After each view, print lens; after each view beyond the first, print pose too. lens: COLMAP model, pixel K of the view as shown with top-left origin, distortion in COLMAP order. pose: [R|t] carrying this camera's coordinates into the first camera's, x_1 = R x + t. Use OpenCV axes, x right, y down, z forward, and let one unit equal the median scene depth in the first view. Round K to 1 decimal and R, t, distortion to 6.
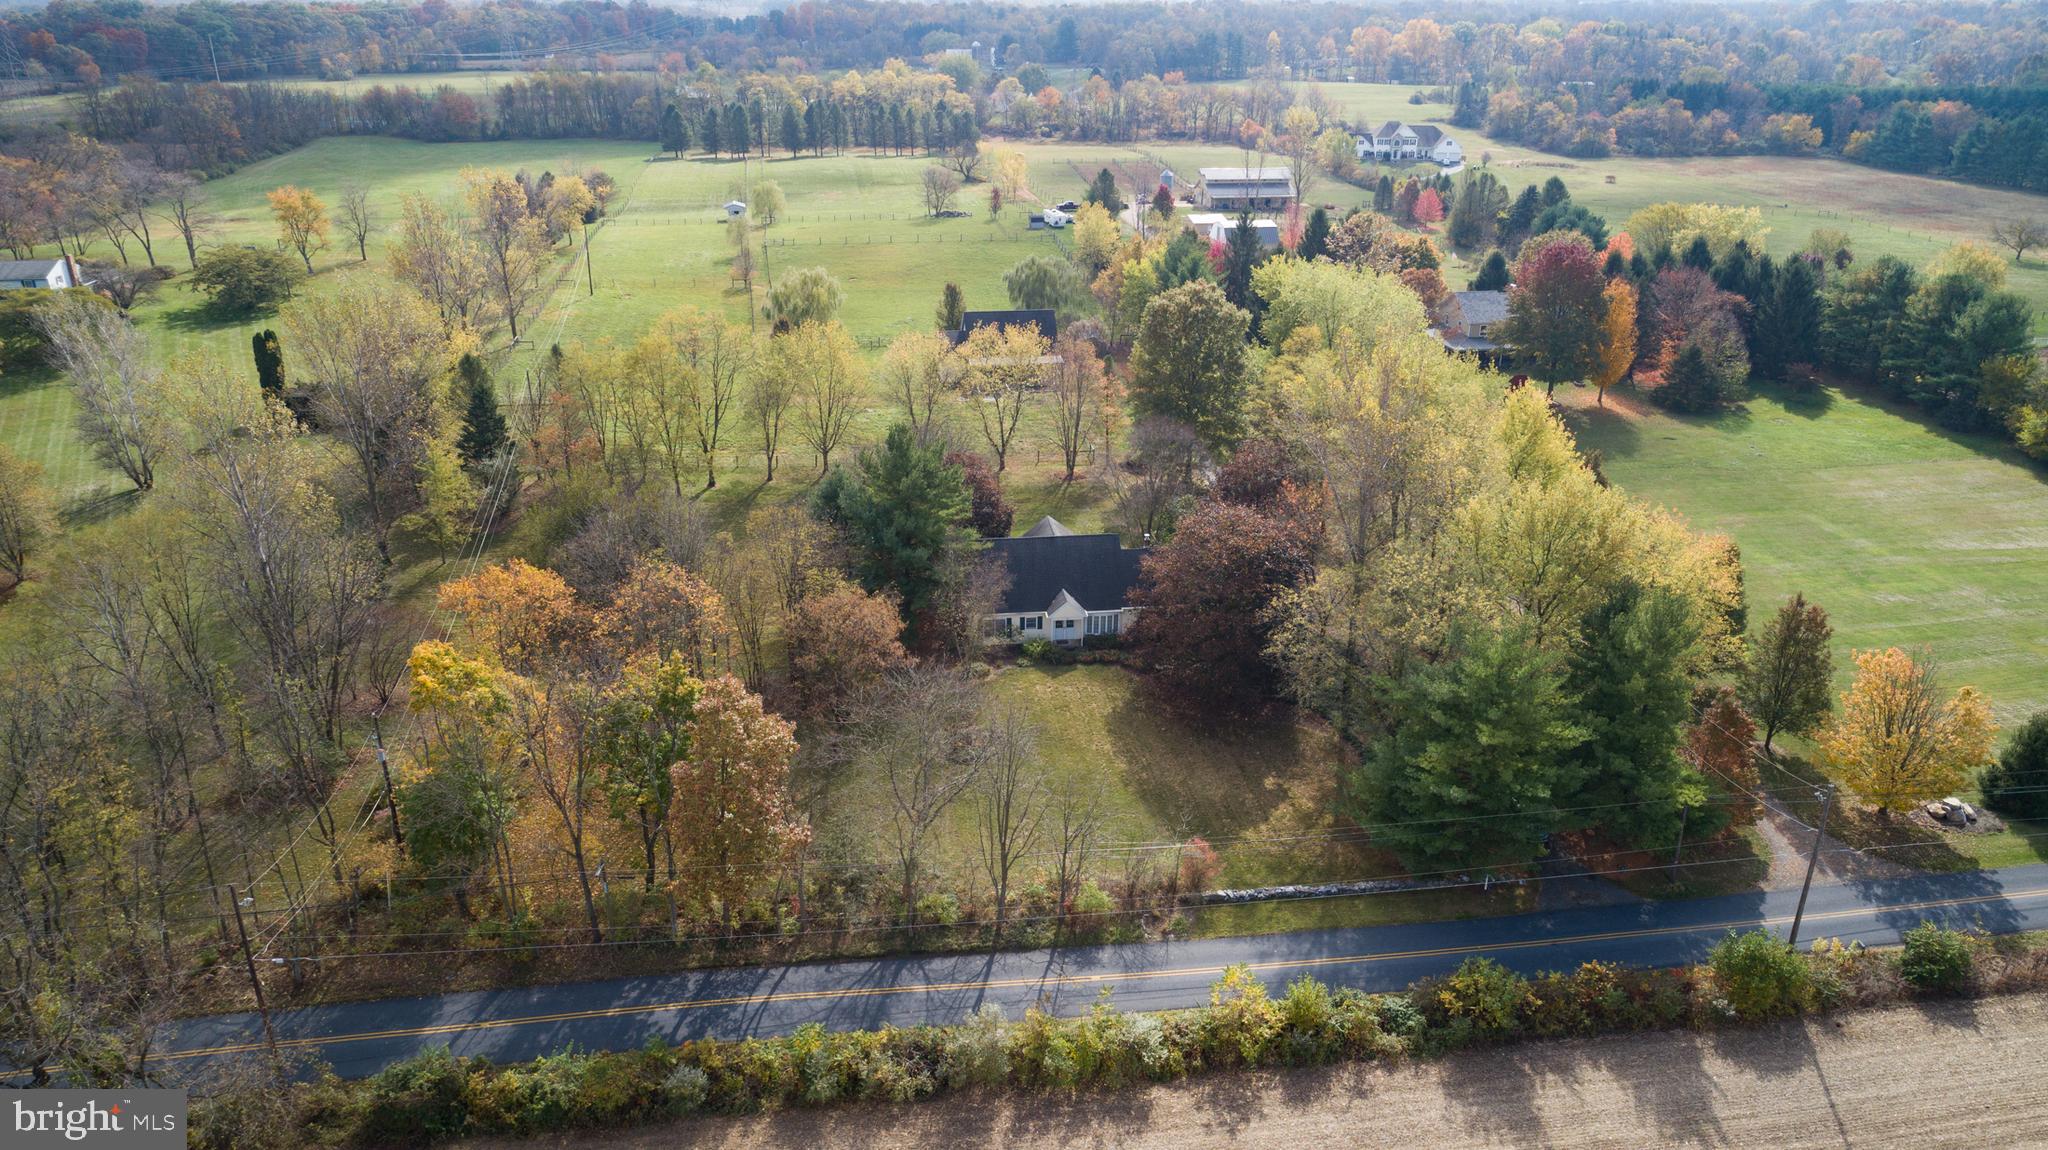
lens RADIAL K [[1369.6, 0, 1021.2], [0, 1369.6, 575.7], [0, 0, 1]] dist [-0.016063, 0.007135]
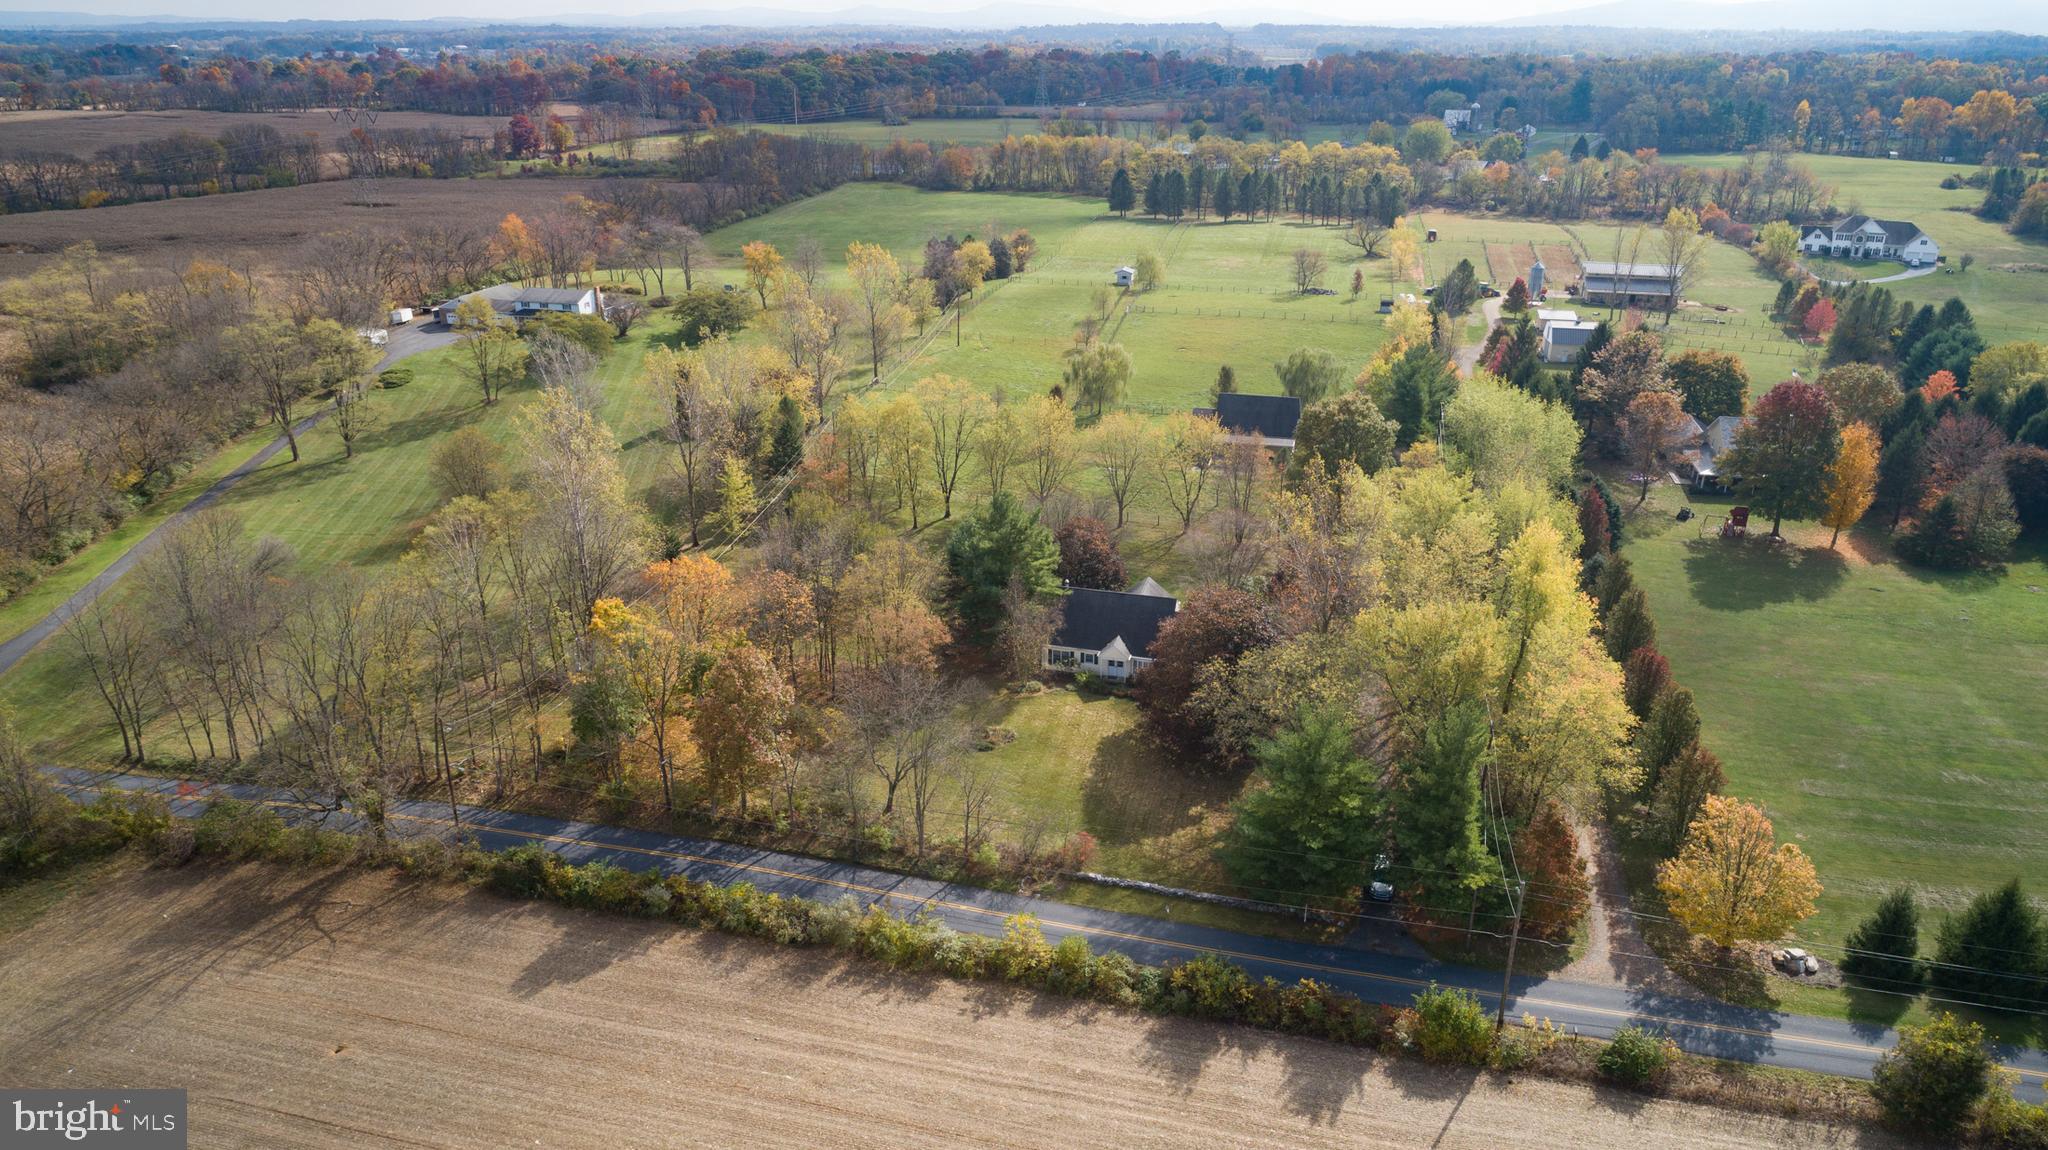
lens RADIAL K [[1369.6, 0, 1021.2], [0, 1369.6, 575.7], [0, 0, 1]] dist [-0.016063, 0.007135]
pose [[0.925902, 0.139563, -0.351037, 0.298679], [-0.147417, 0.989065, 0.004397, -0.029000], [0.347812, 0.047677, 0.936351, -0.160451]]
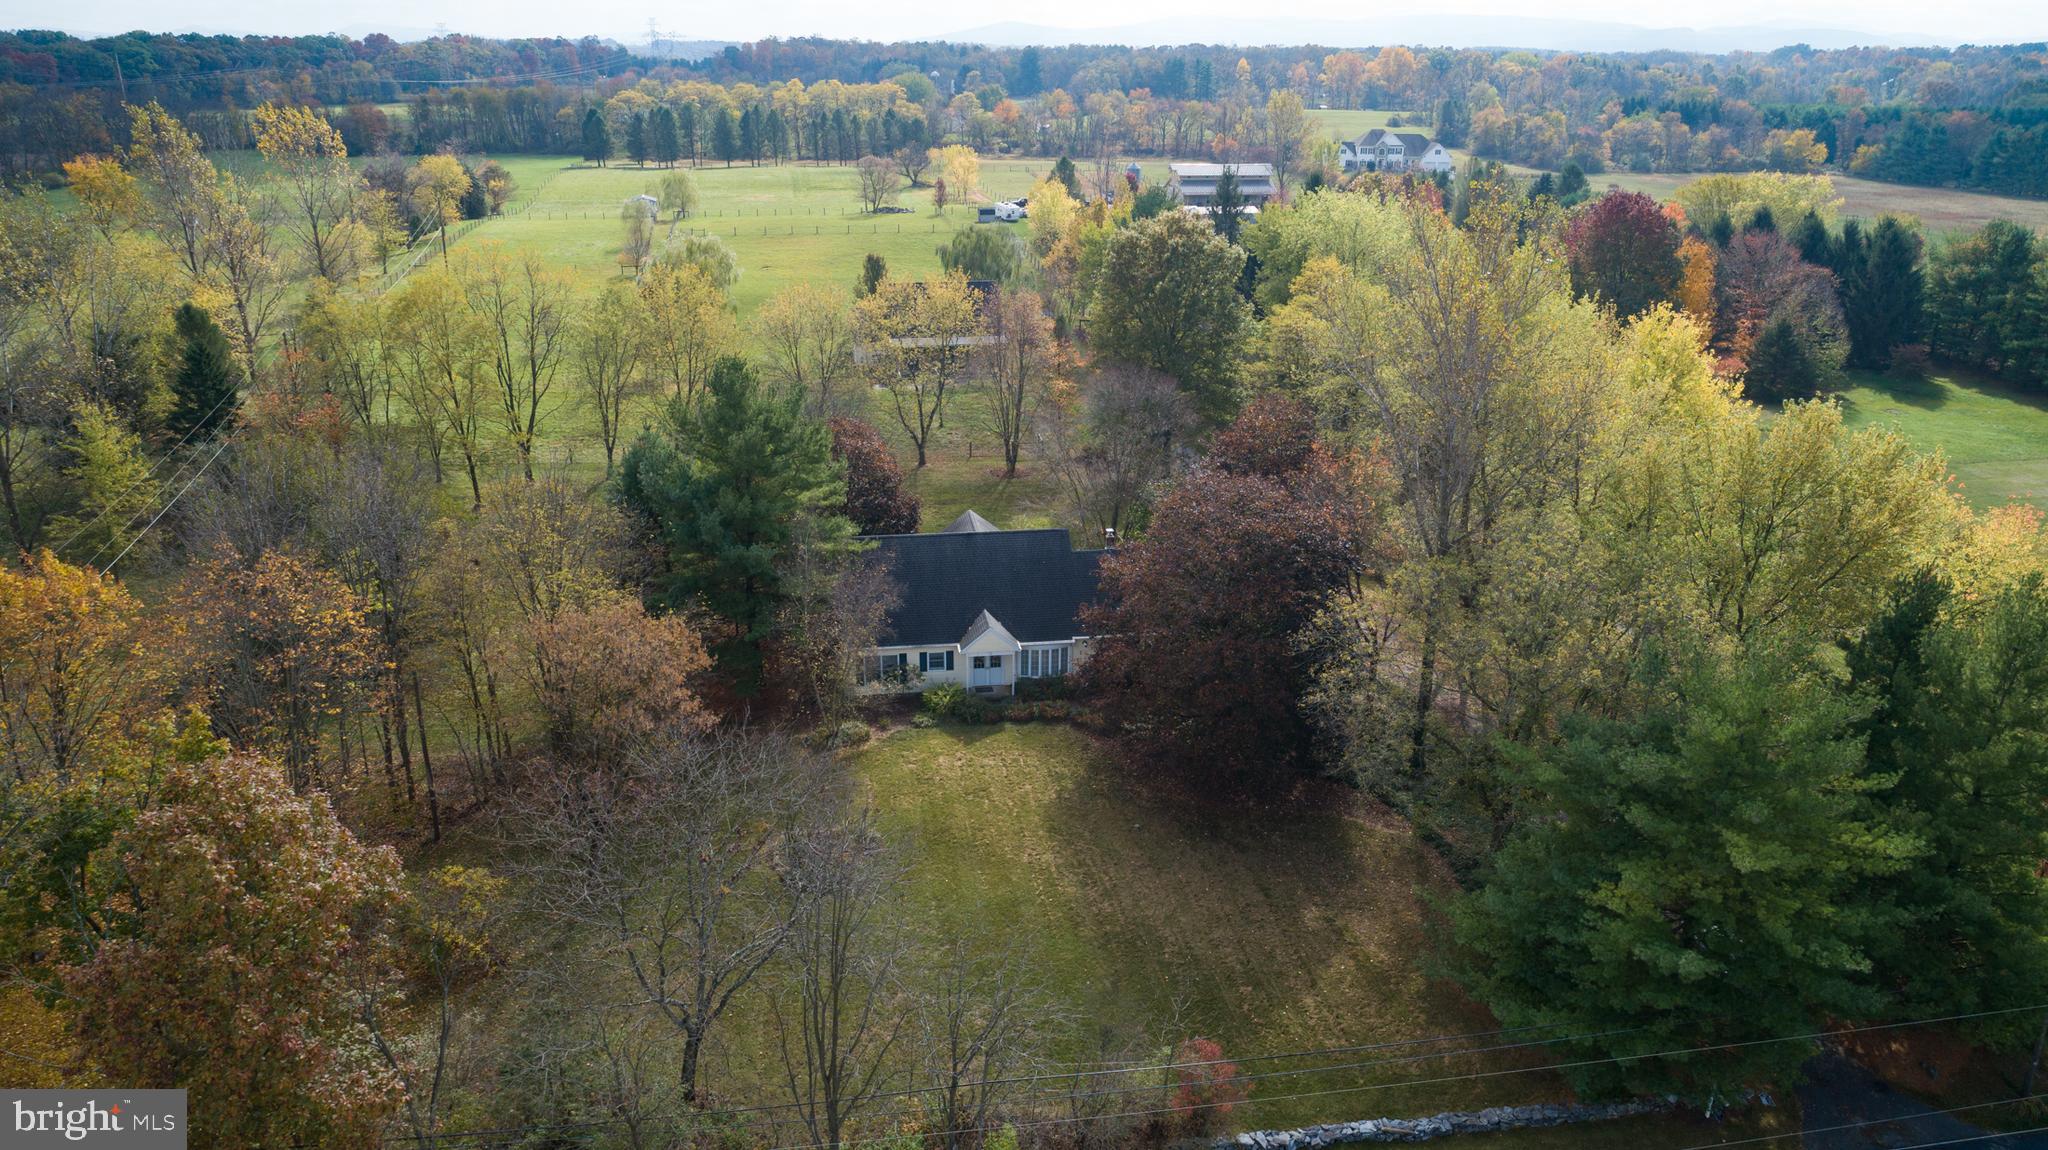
lens RADIAL K [[1369.6, 0, 1021.2], [0, 1369.6, 575.7], [0, 0, 1]] dist [-0.016063, 0.007135]
pose [[0.999757, -0.005702, 0.021301, 0.026966], [0.006543, 0.999193, -0.039627, 0.015563], [-0.021057, 0.039757, 0.998987, 0.261988]]
